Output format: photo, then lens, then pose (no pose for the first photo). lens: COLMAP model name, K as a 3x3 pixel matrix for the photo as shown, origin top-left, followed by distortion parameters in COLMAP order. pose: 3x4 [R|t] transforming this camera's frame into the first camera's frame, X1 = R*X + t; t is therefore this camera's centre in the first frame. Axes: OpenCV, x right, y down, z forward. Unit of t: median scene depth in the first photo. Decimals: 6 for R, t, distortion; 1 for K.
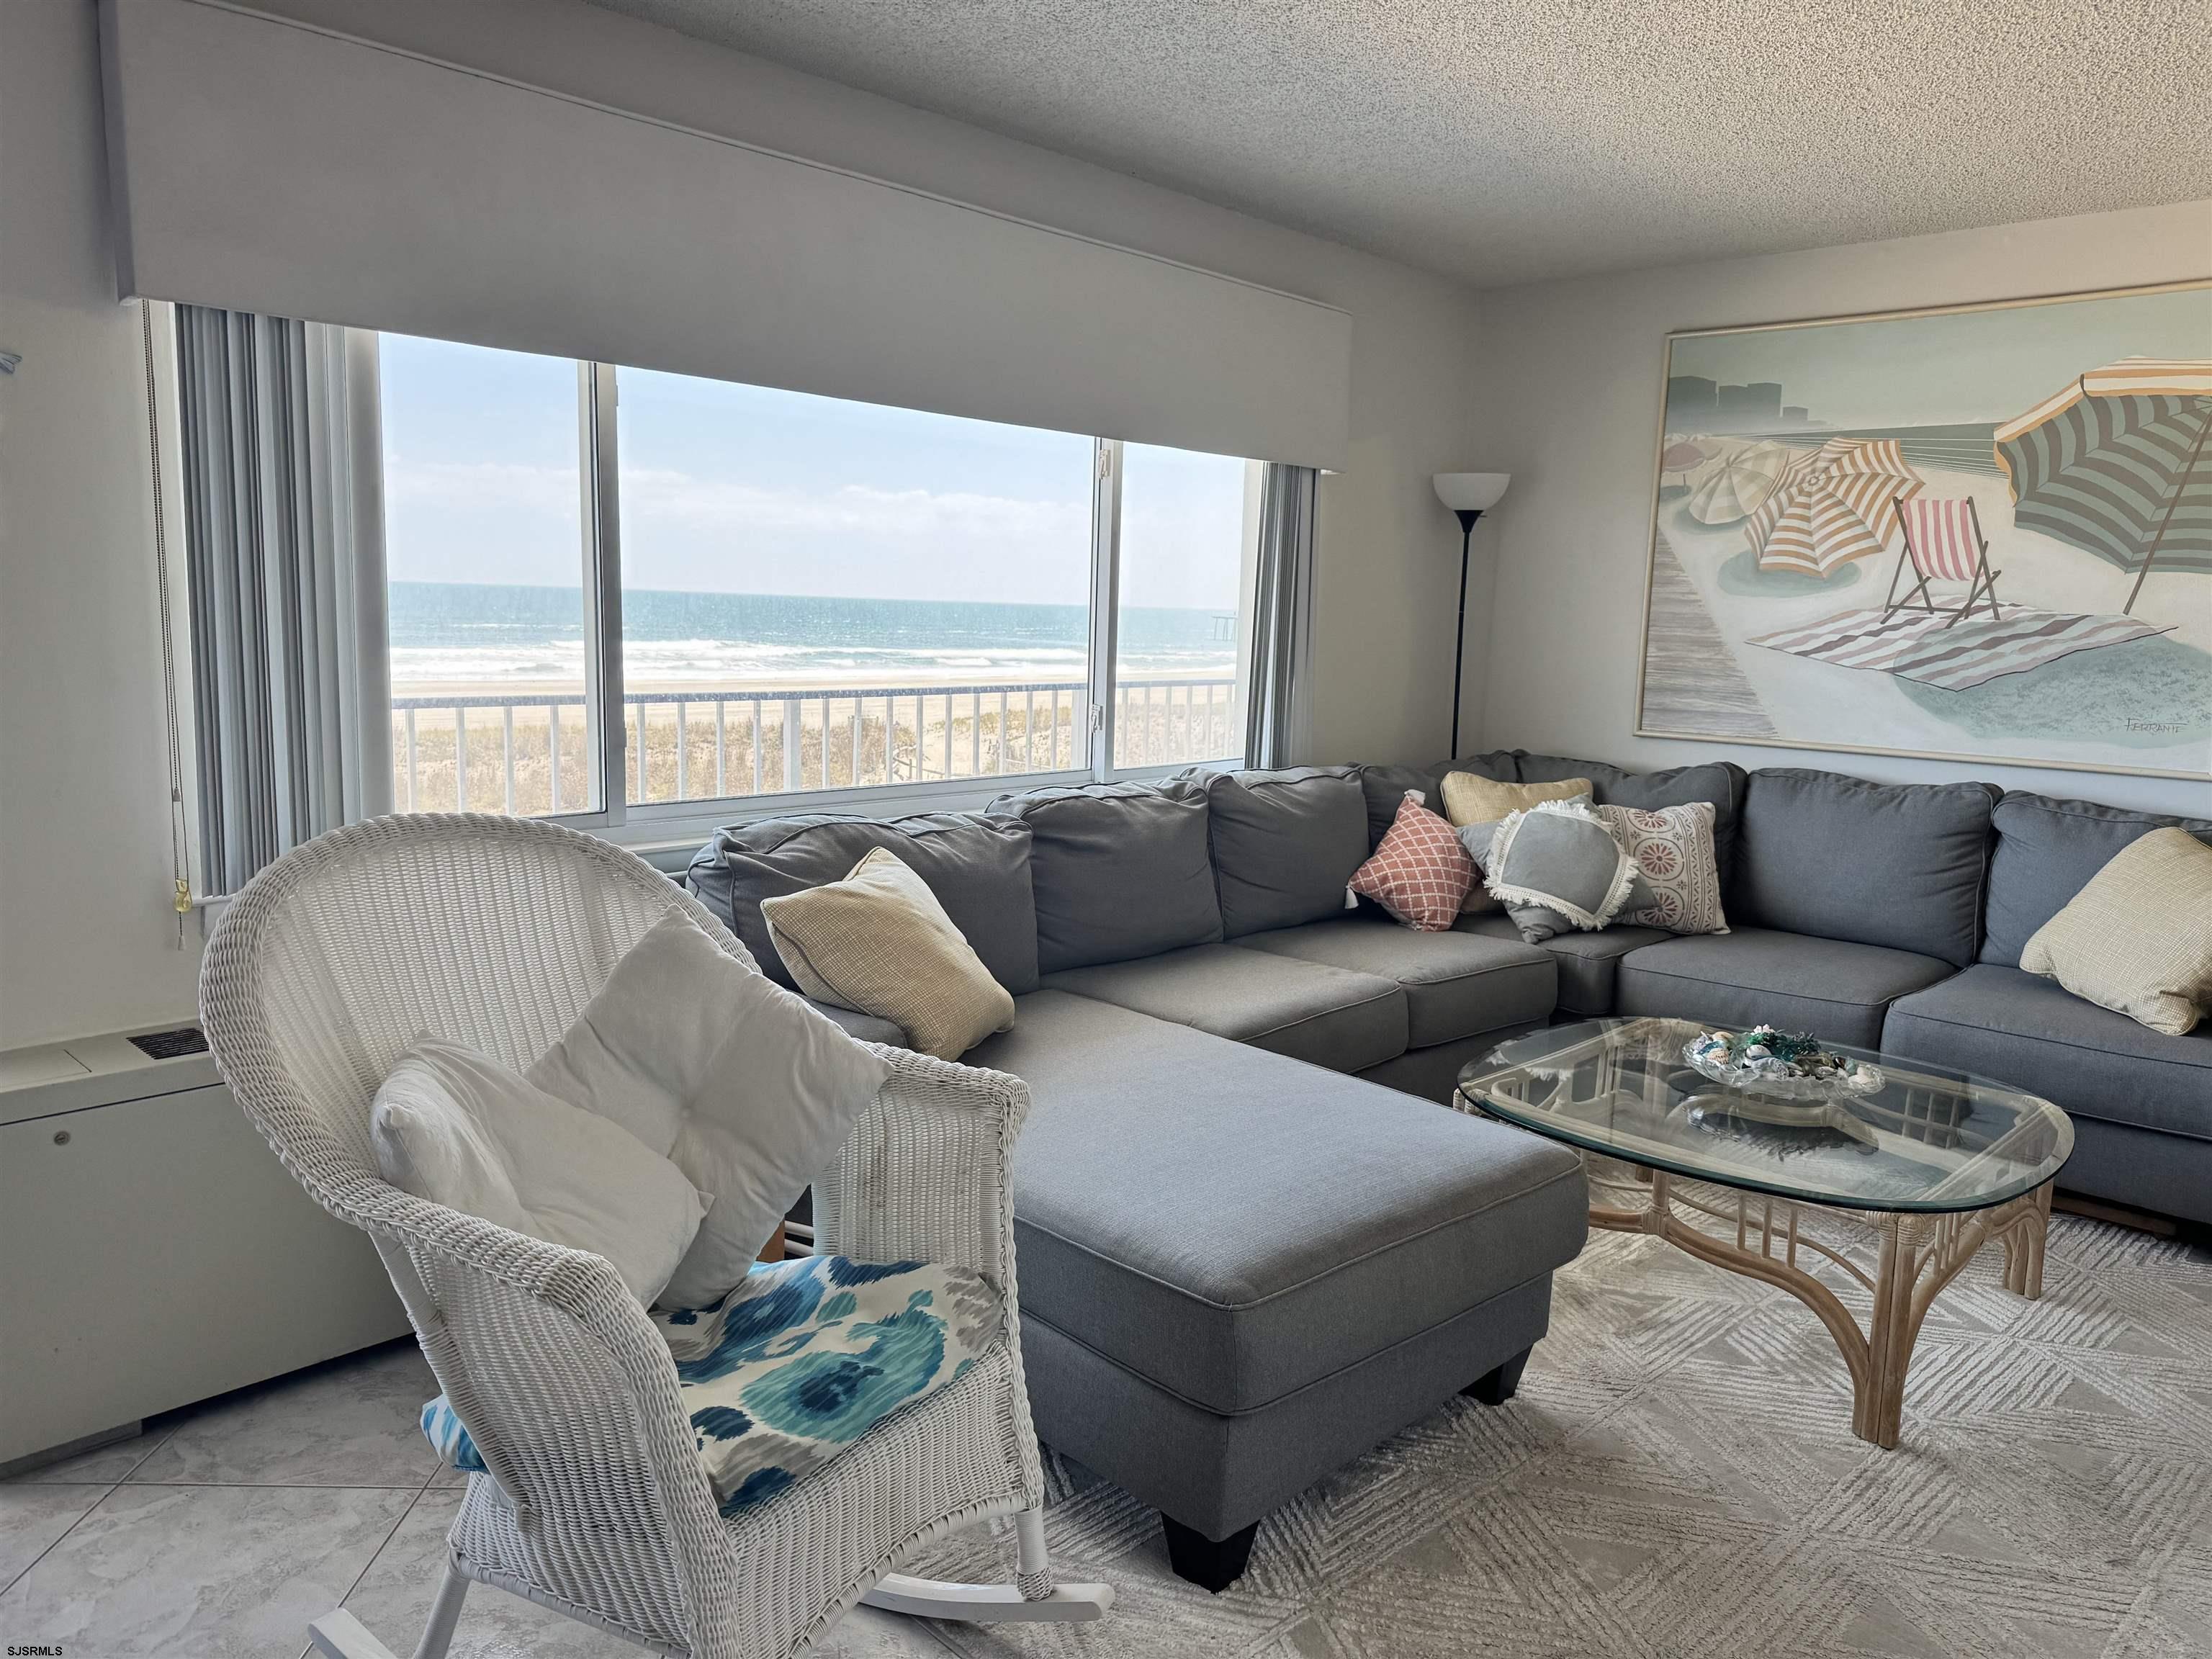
lens RADIAL K [[1551.5, 0, 1106.0], [0, 1551.5, 829.5], [0, 0, 1]] dist [0.010360, -0.009905]
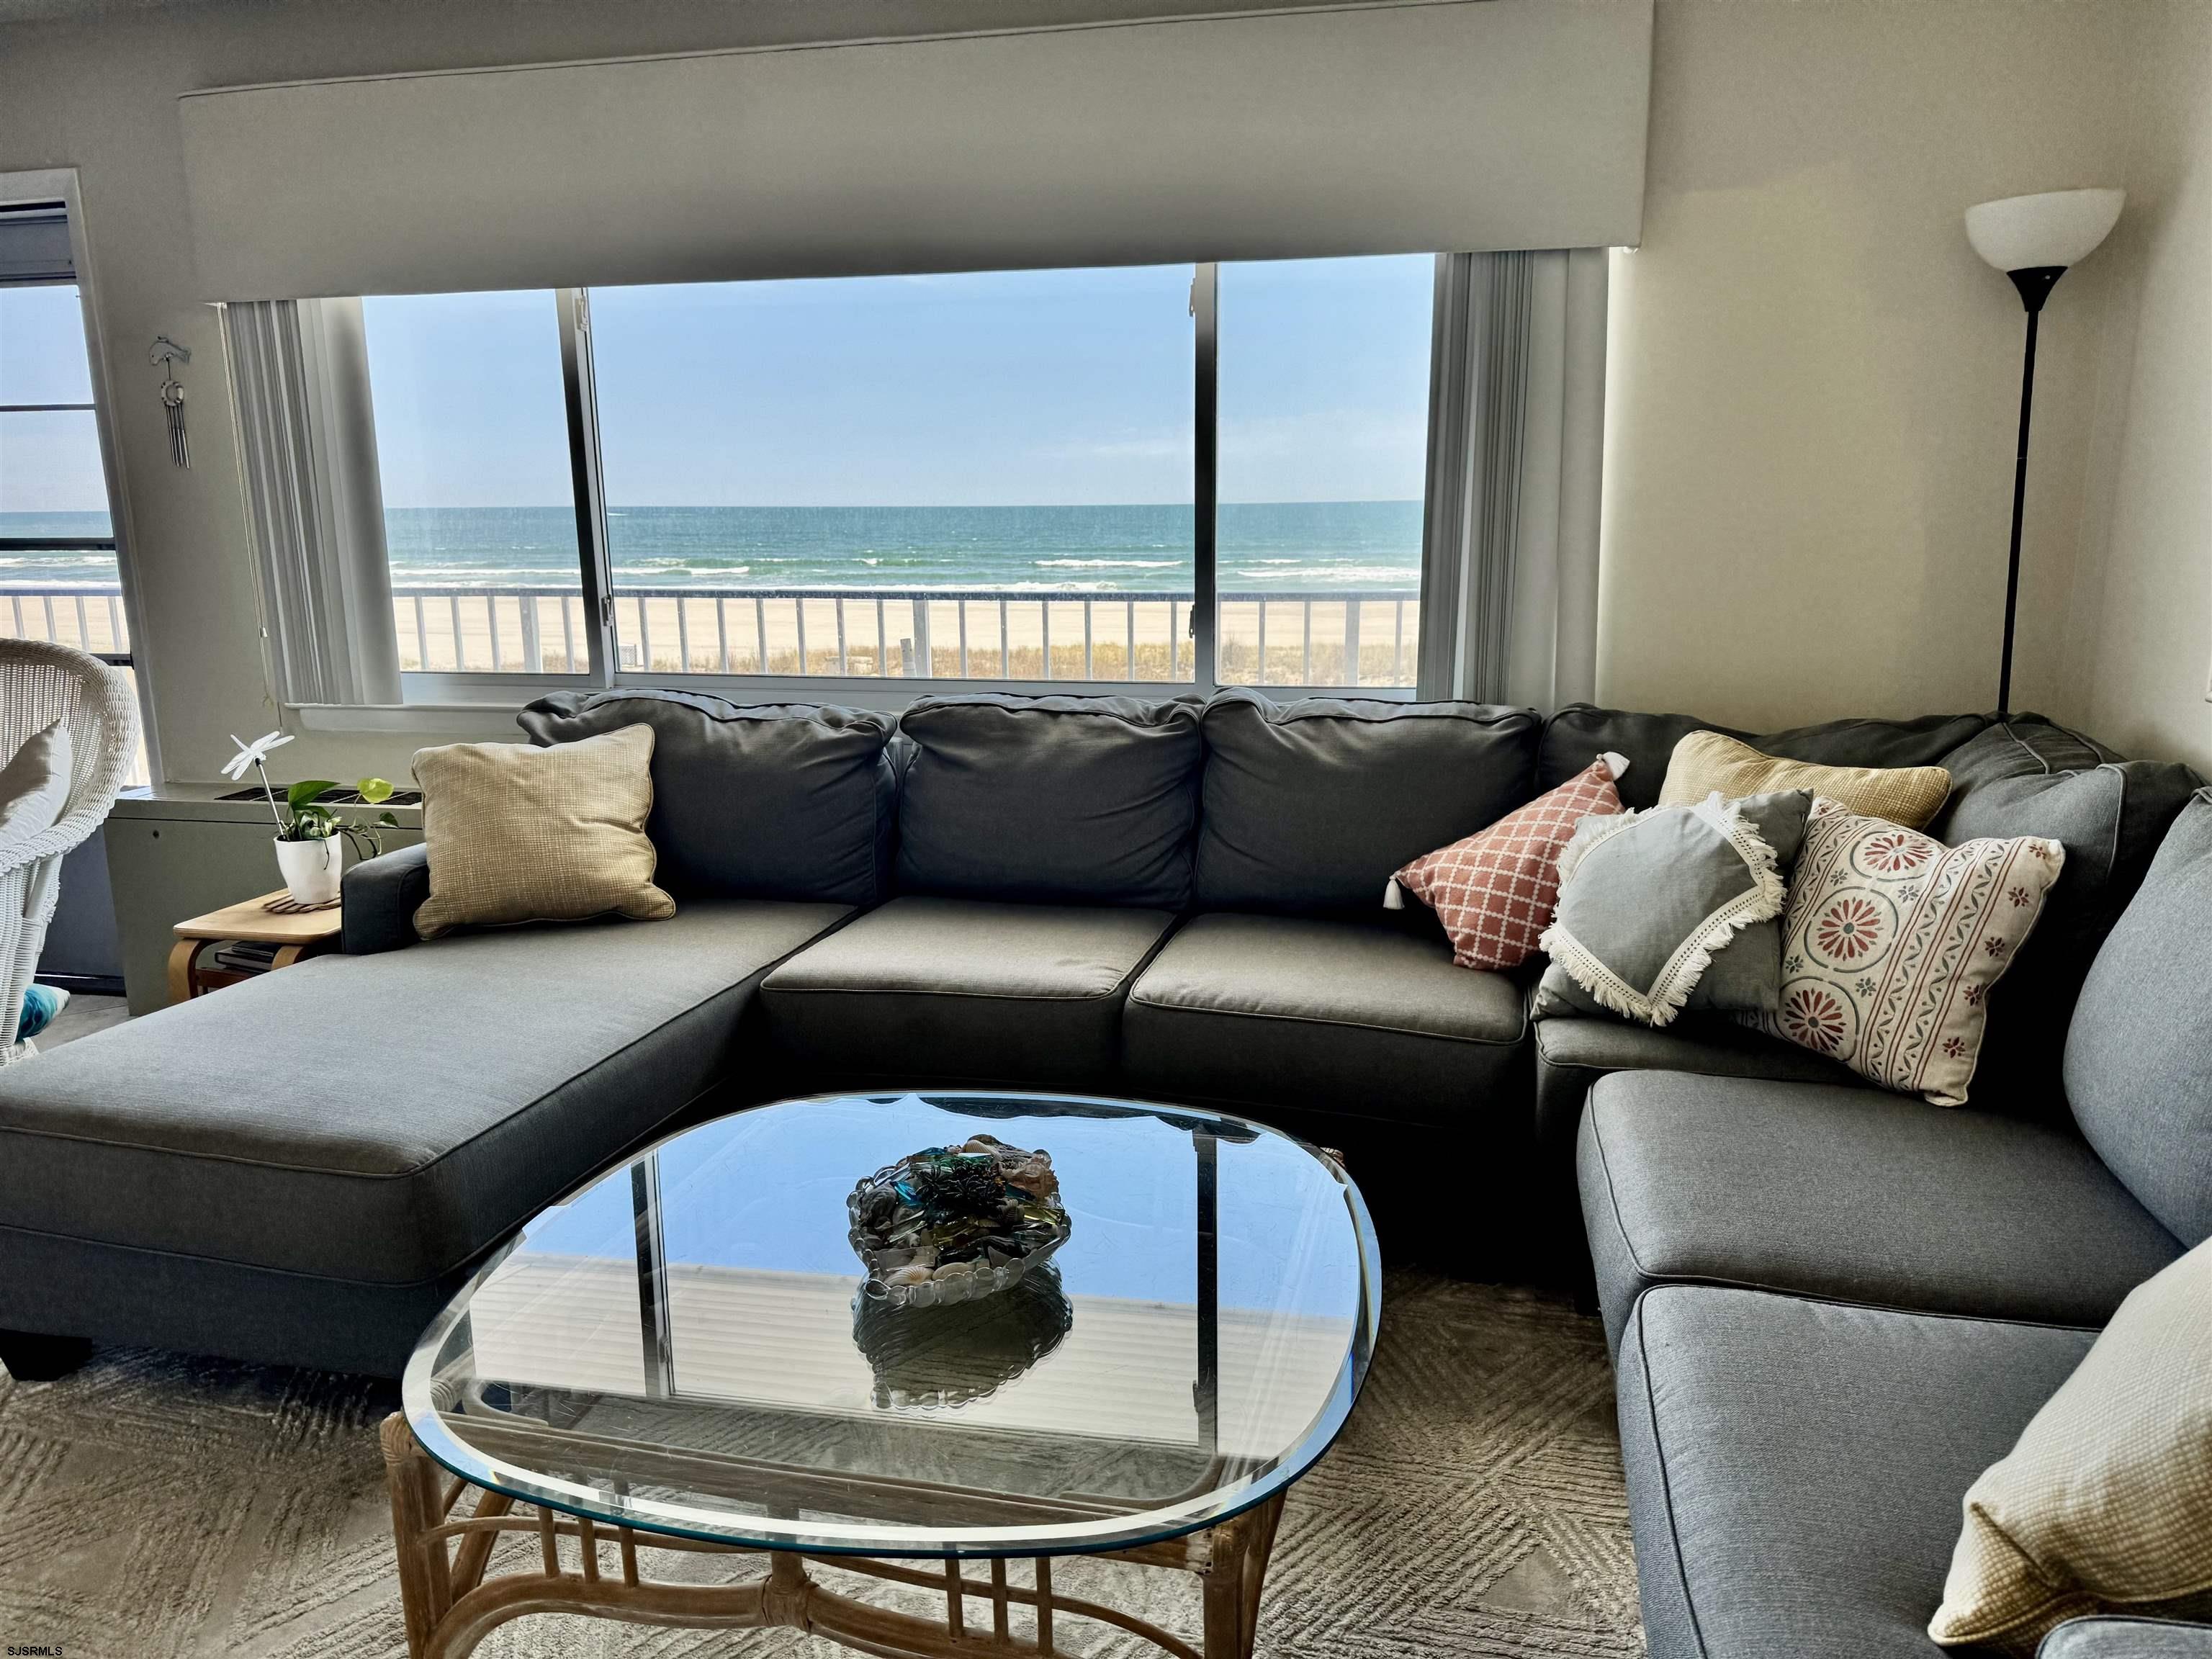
lens RADIAL K [[1551.5, 0, 1106.0], [0, 1551.5, 829.5], [0, 0, 1]] dist [0.010360, -0.009905]
pose [[0.515605, 0.141032, -0.845140, 0.673299], [-0.100136, 0.989520, 0.104034, -0.042892], [0.850955, 0.030989, 0.524324, 0.537146]]
